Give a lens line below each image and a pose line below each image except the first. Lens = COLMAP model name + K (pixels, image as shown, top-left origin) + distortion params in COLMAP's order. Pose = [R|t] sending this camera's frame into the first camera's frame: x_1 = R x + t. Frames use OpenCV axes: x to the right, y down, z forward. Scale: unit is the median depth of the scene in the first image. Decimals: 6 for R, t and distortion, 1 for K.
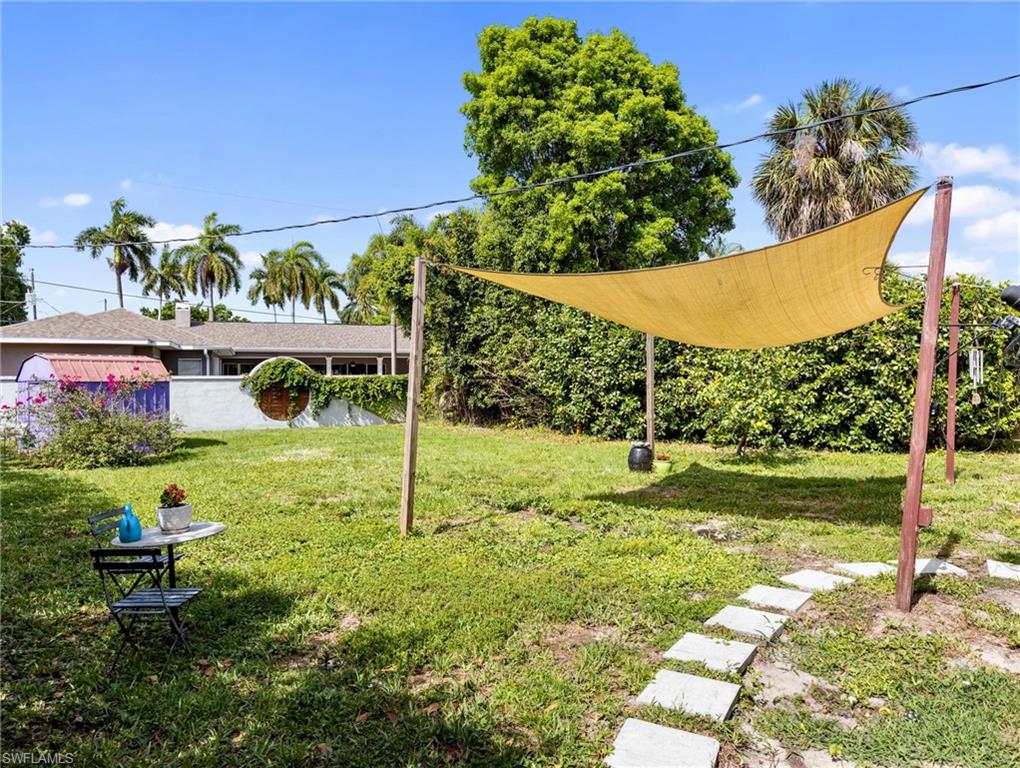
lens RADIAL K [[690.6, 0, 510.0], [0, 690.6, 384.0], [0, 0, 1]] dist [-0.006435, -0.002271]
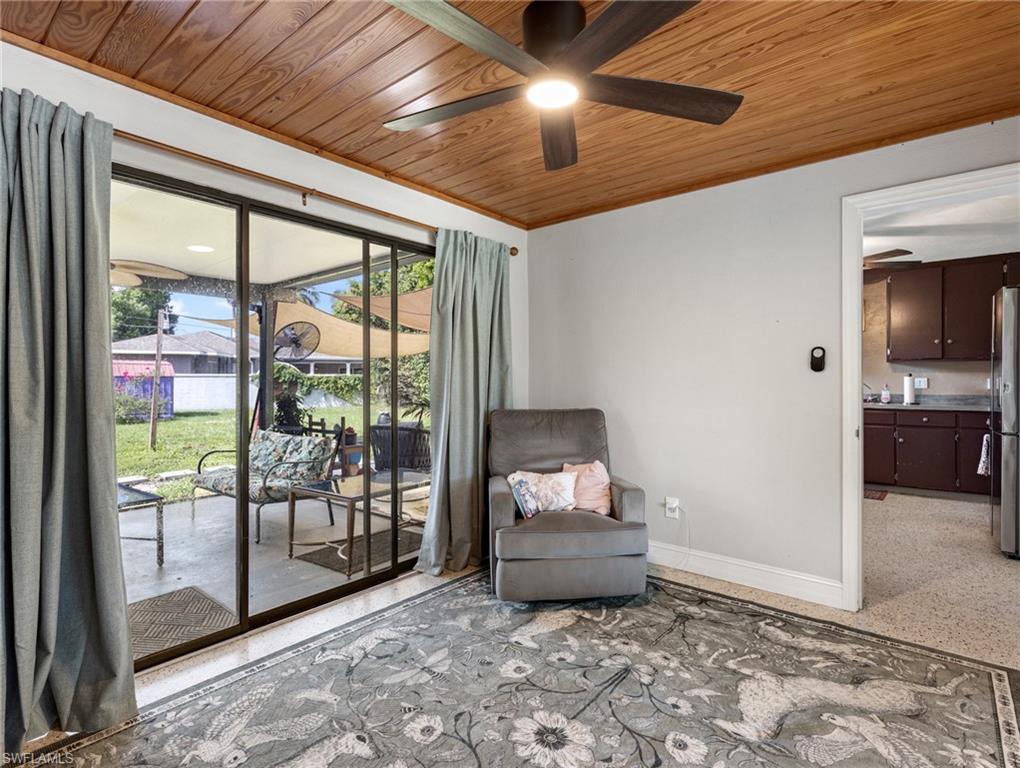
lens RADIAL K [[523.7, 0, 515.2], [0, 523.7, 381.5], [0, 0, 1]] dist [0.001390, 0.000408]
pose [[0.995175, 0.005199, -0.097983, 0.314299], [-0.005740, 0.999970, -0.005243, 0.007456], [0.097953, 0.005780, 0.995174, -0.128627]]
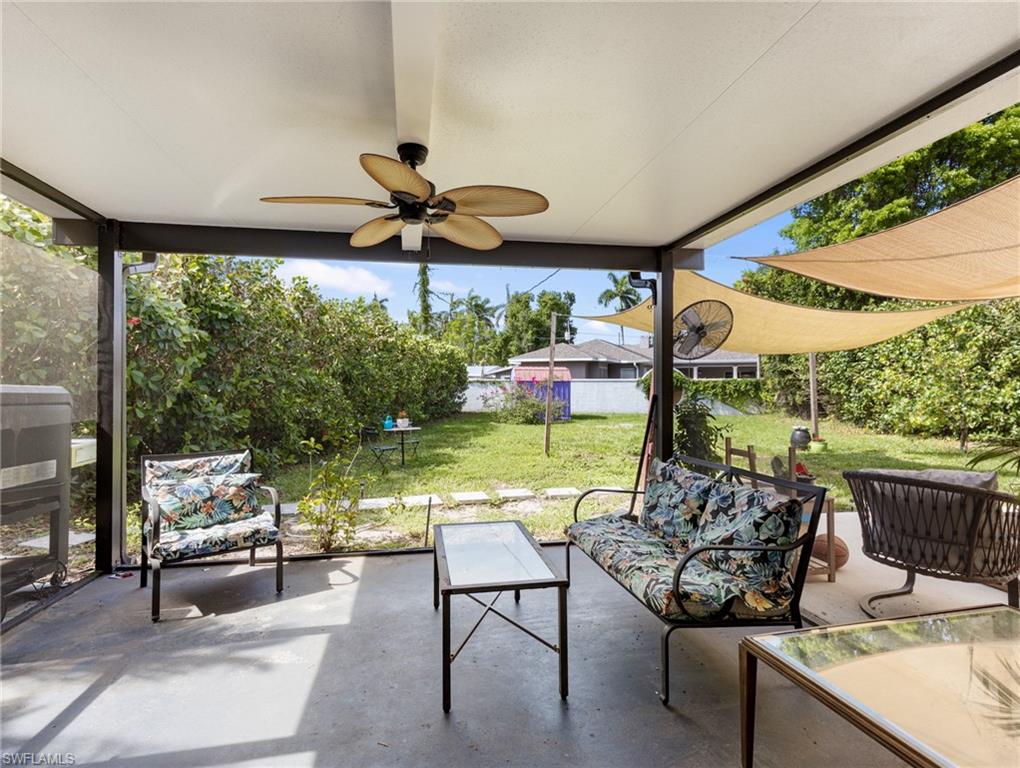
lens RADIAL K [[523.7, 0, 515.2], [0, 523.7, 381.5], [0, 0, 1]] dist [0.001390, 0.000408]
pose [[0.703384, 0.002455, -0.710805, 0.248420], [-0.012116, 0.999890, -0.008536, 0.007478], [0.710706, 0.014616, 0.703337, -0.030976]]
